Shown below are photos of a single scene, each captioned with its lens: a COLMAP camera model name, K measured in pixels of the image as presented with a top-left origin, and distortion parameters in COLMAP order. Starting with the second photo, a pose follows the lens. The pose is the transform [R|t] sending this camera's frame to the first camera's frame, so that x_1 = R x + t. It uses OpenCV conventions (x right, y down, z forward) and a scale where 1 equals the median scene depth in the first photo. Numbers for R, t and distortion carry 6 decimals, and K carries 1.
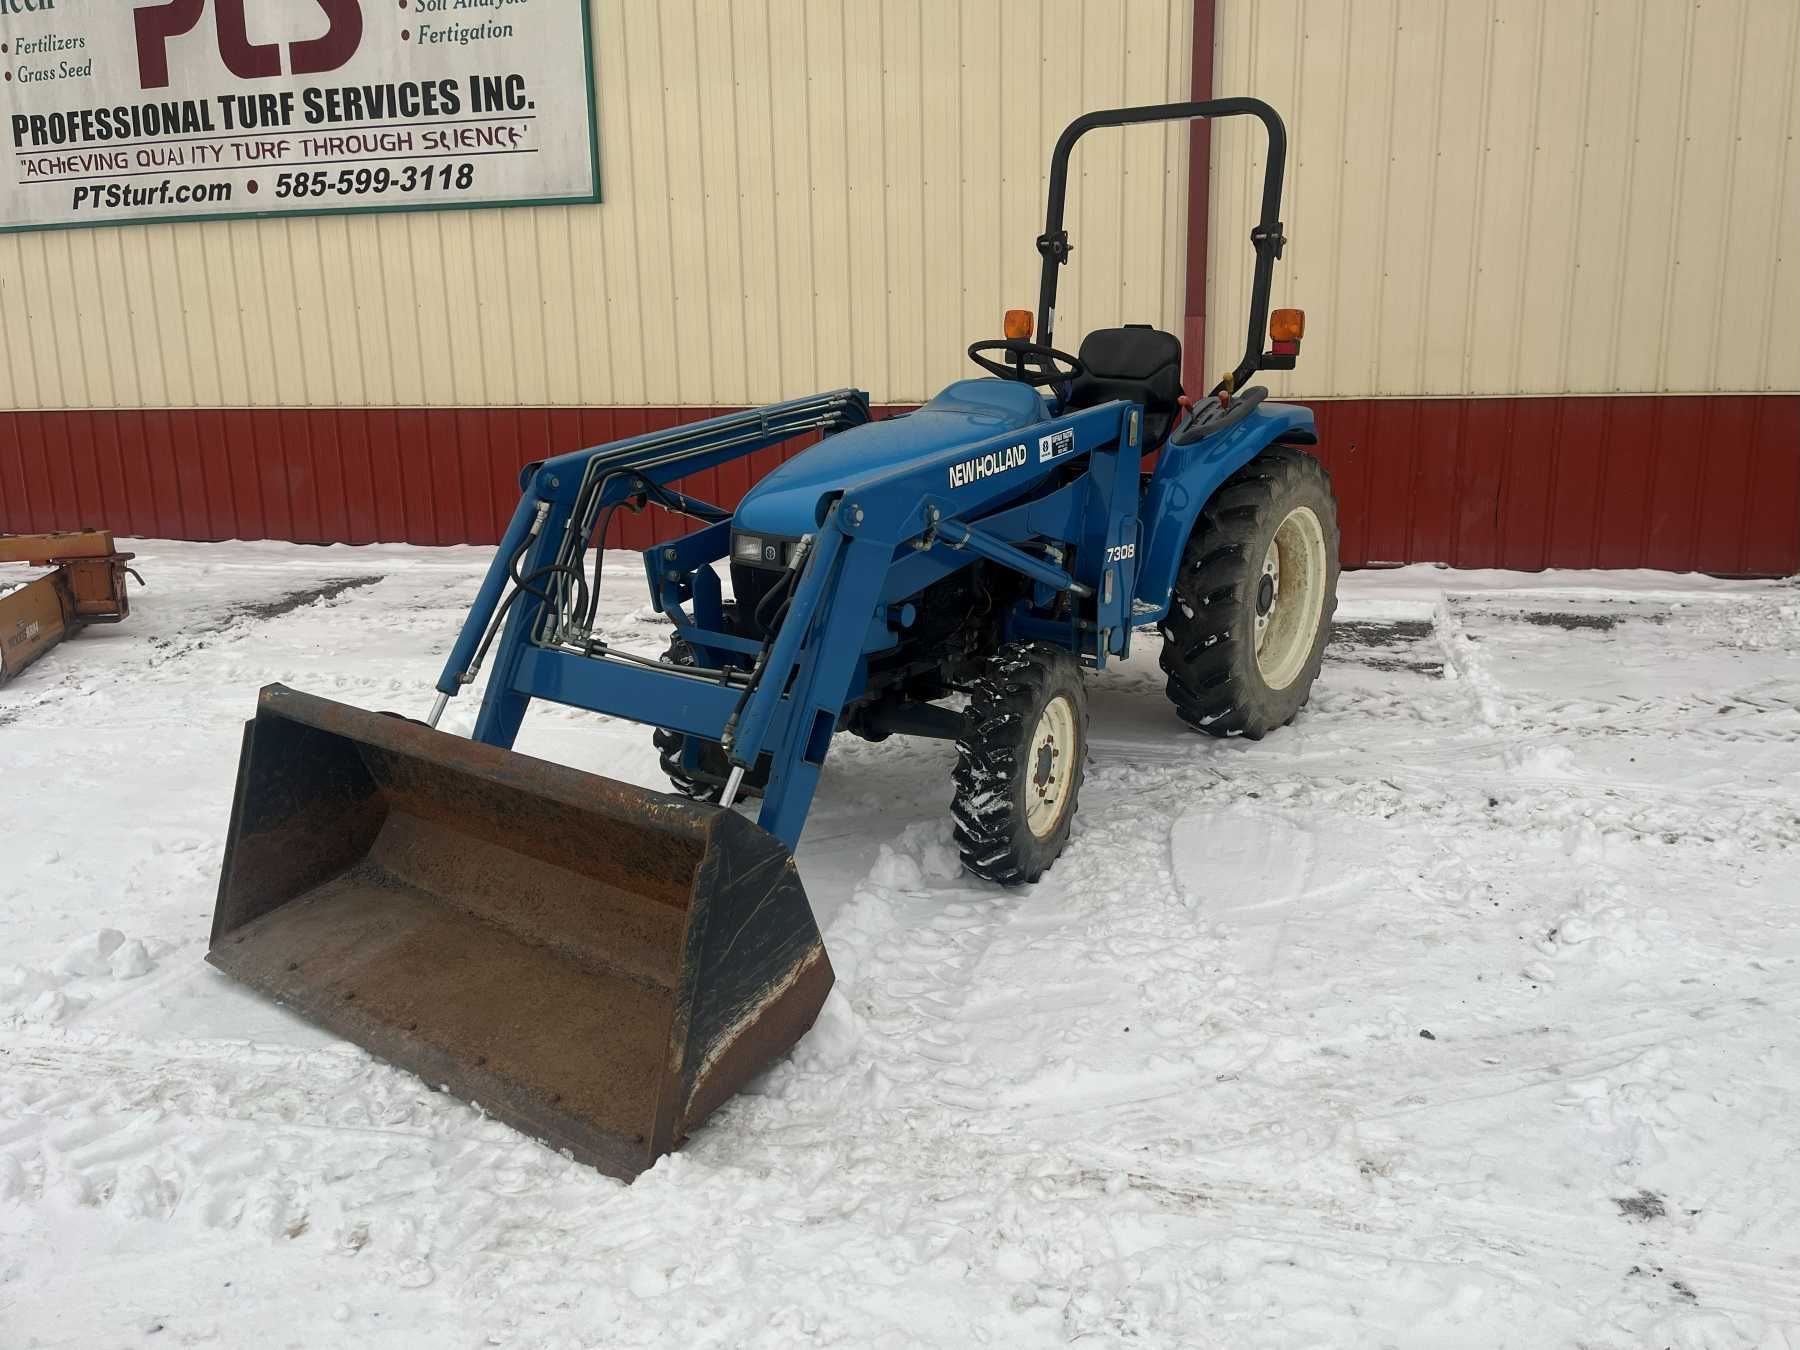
lens RADIAL K [[1357.1, 0, 911.4], [0, 1357.1, 669.3], [0, 0, 1]] dist [0.064344, -0.084684]
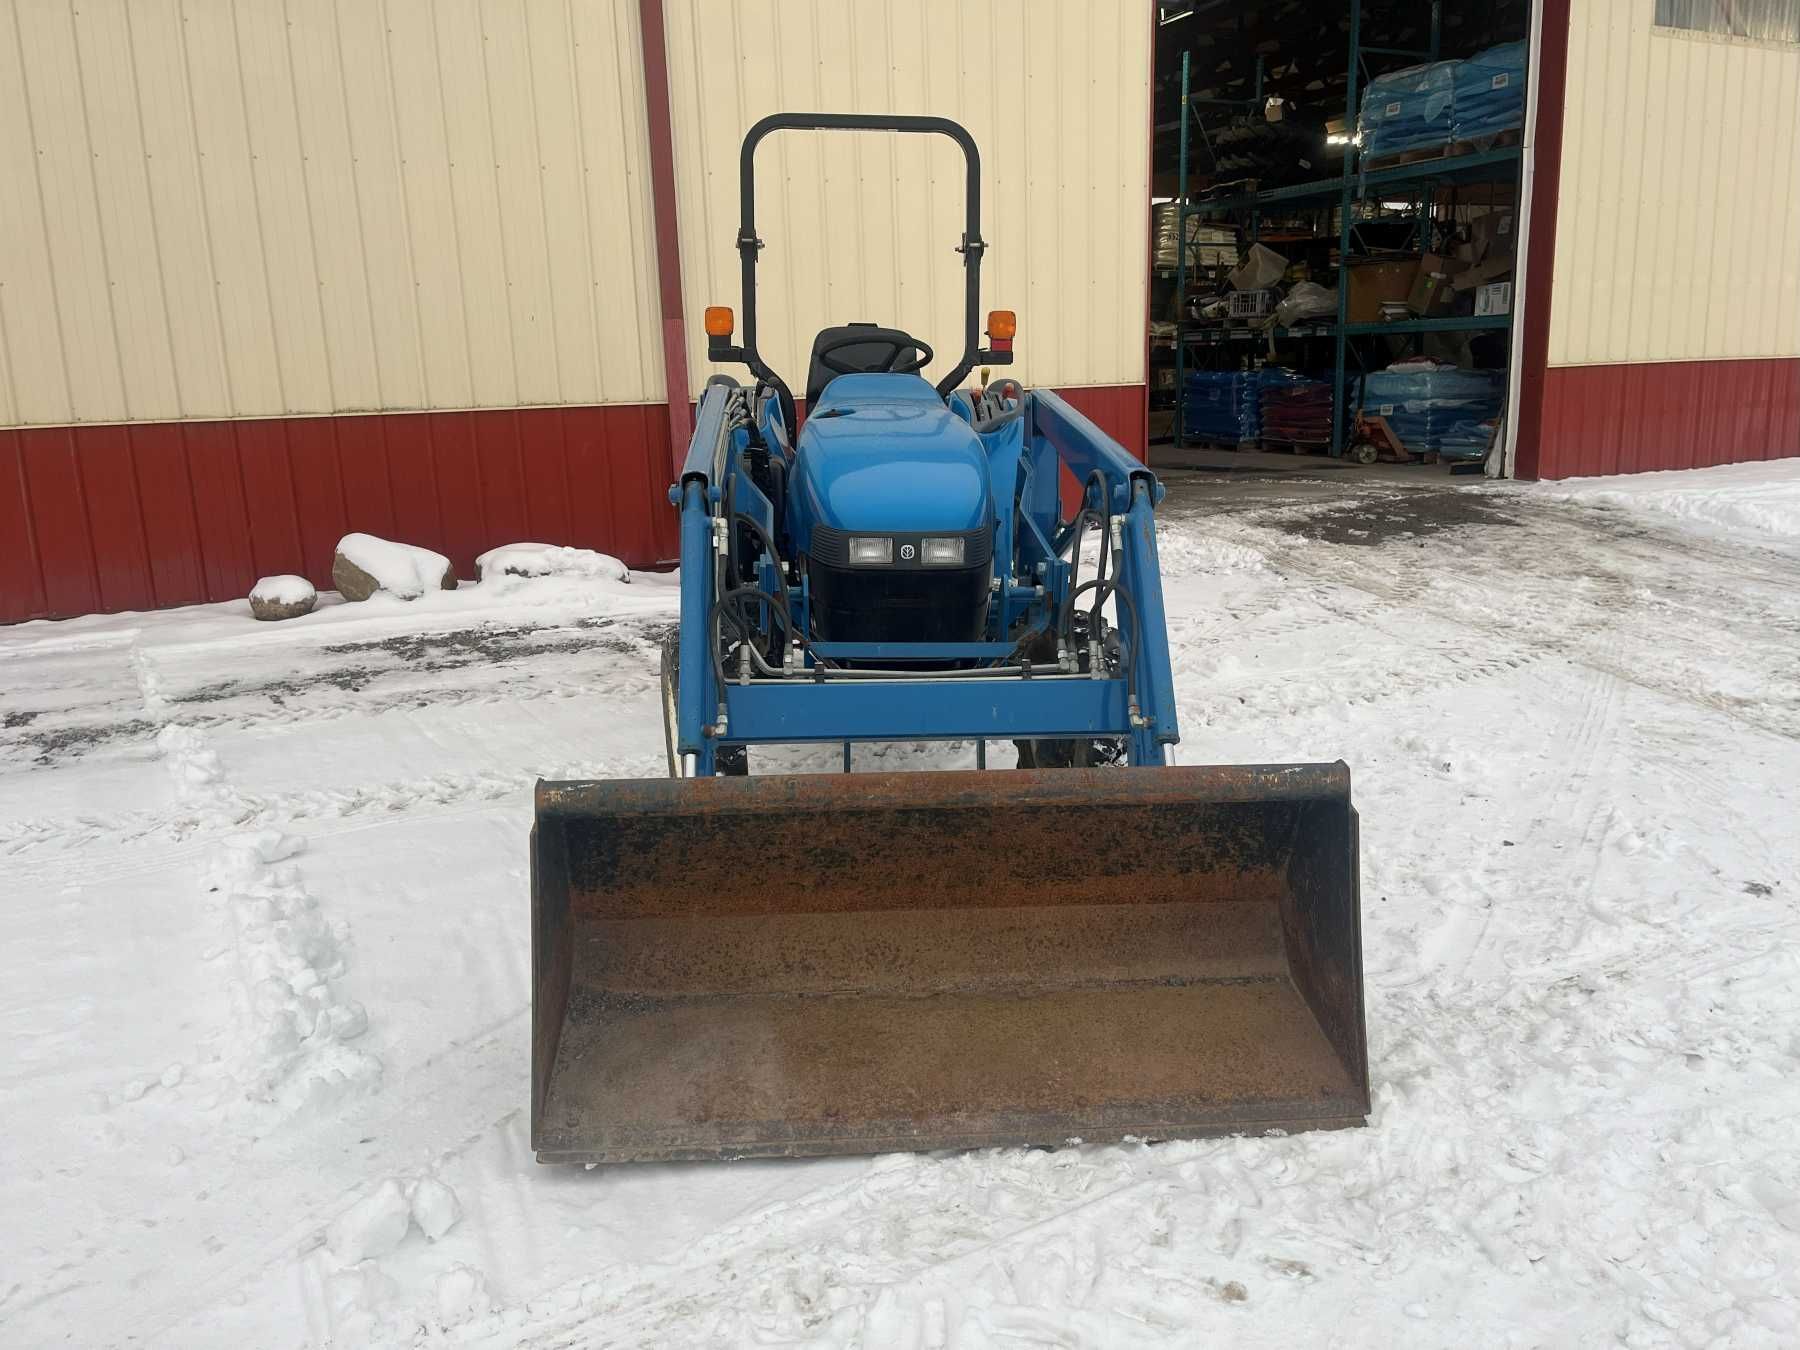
lens RADIAL K [[1357.1, 0, 907.2], [0, 1357.1, 679.3], [0, 0, 1]] dist [0.064344, -0.084684]
pose [[0.748320, -0.156239, 0.644675, -0.647439], [0.157623, 0.985912, 0.055975, -0.044224], [-0.644338, 0.059728, 0.762405, 0.242180]]
